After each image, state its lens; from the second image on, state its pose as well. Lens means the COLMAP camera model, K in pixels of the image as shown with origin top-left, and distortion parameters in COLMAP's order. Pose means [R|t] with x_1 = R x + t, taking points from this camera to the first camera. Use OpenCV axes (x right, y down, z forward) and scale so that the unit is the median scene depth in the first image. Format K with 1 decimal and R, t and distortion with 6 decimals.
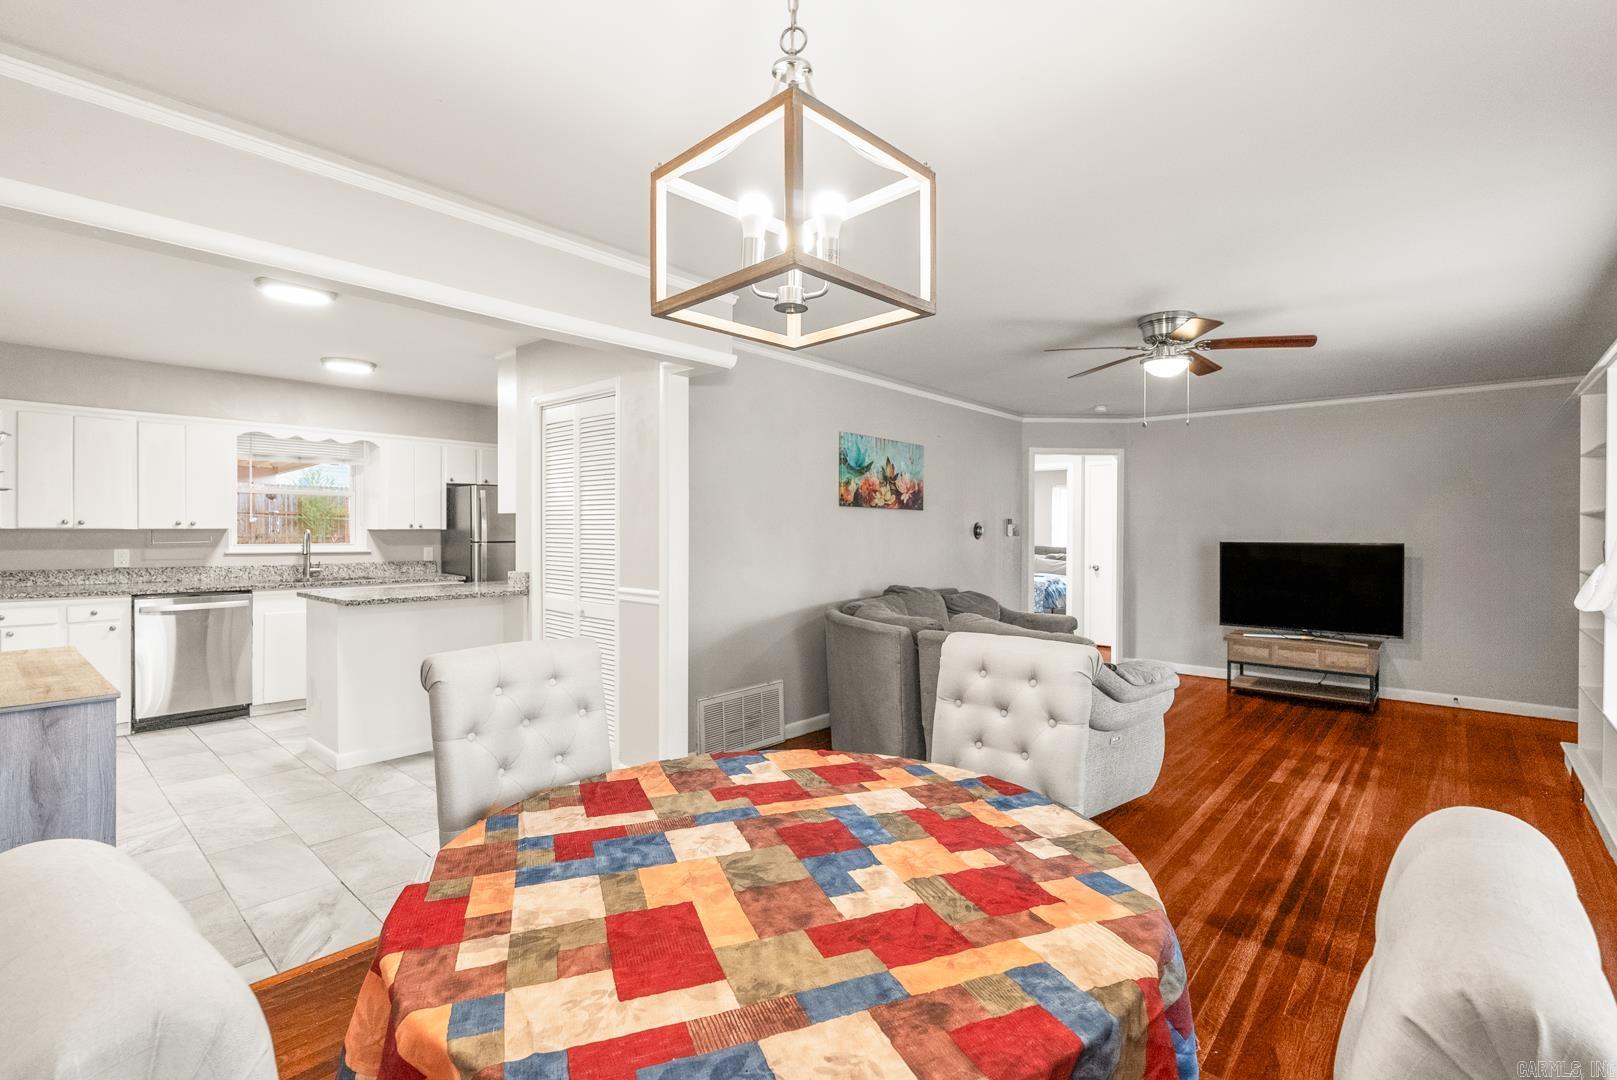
lens RADIAL K [[722.5, 0, 810.7], [0, 722.5, 538.0], [0, 0, 1]] dist [-0.005856, 0.000557]
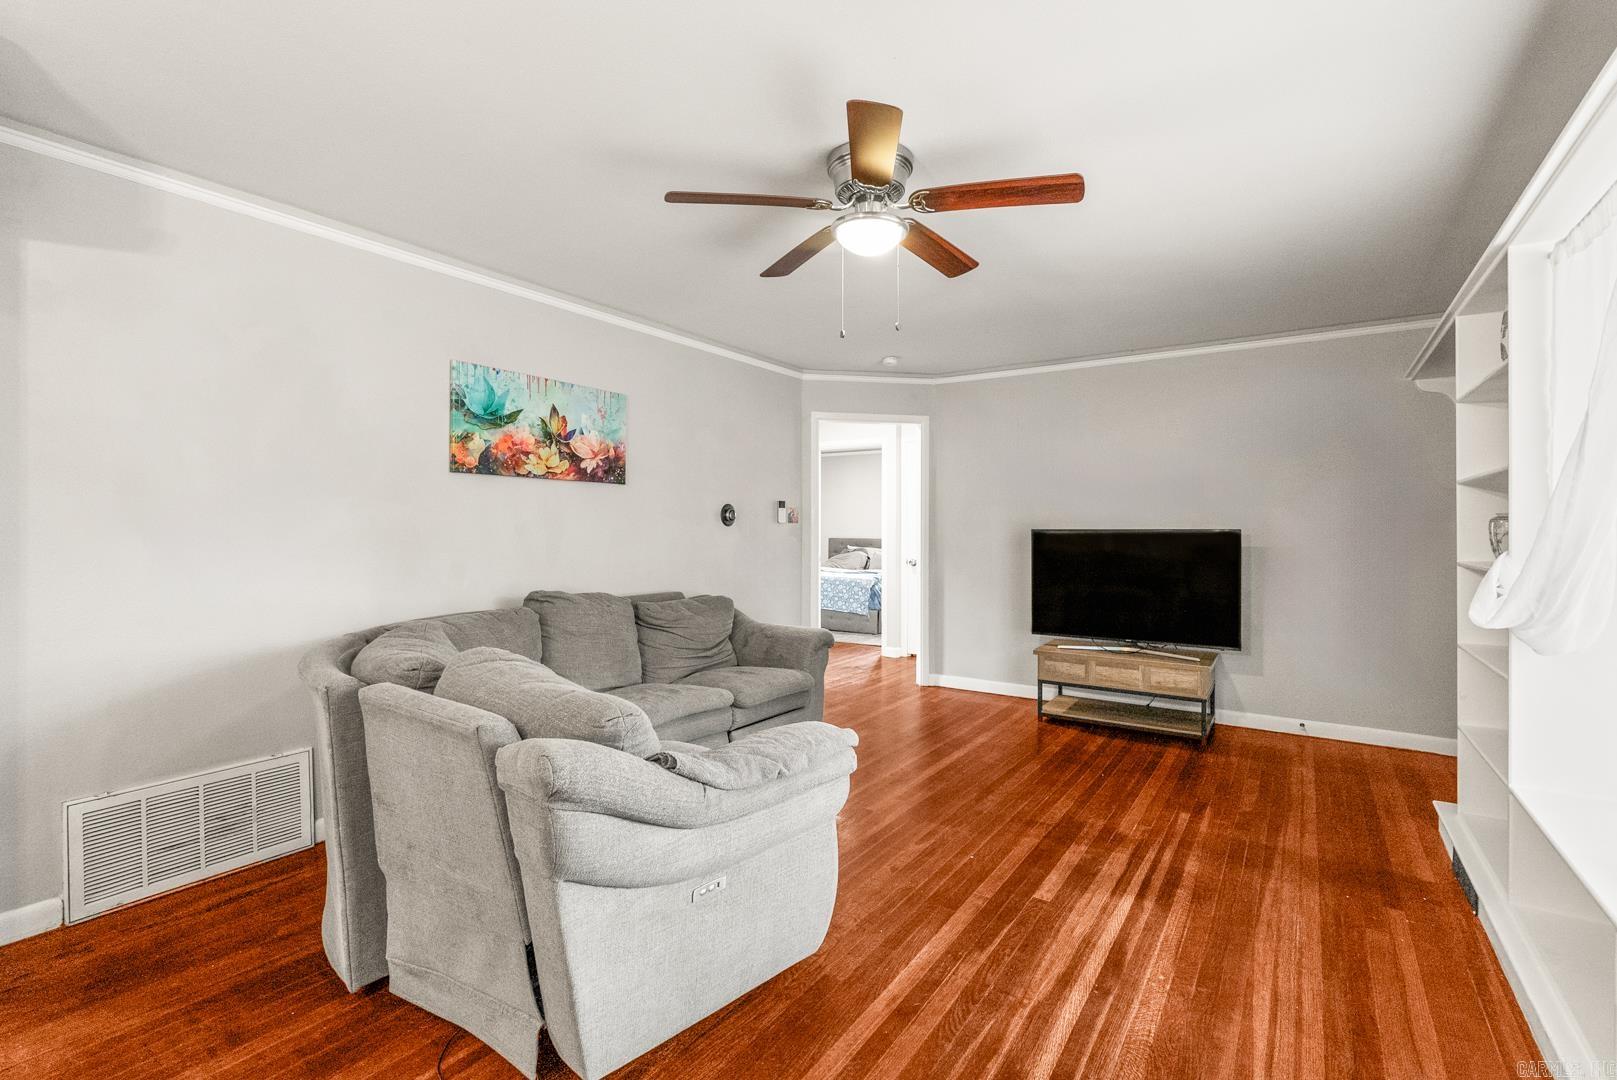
lens RADIAL K [[722.5, 0, 803.3], [0, 722.5, 525.2], [0, 0, 1]] dist [-0.005856, 0.000557]
pose [[0.992458, 0.000106, 0.122589, 0.299136], [0.001400, 0.999925, -0.012196, 0.013829], [-0.122581, 0.012275, 0.992383, 0.326366]]
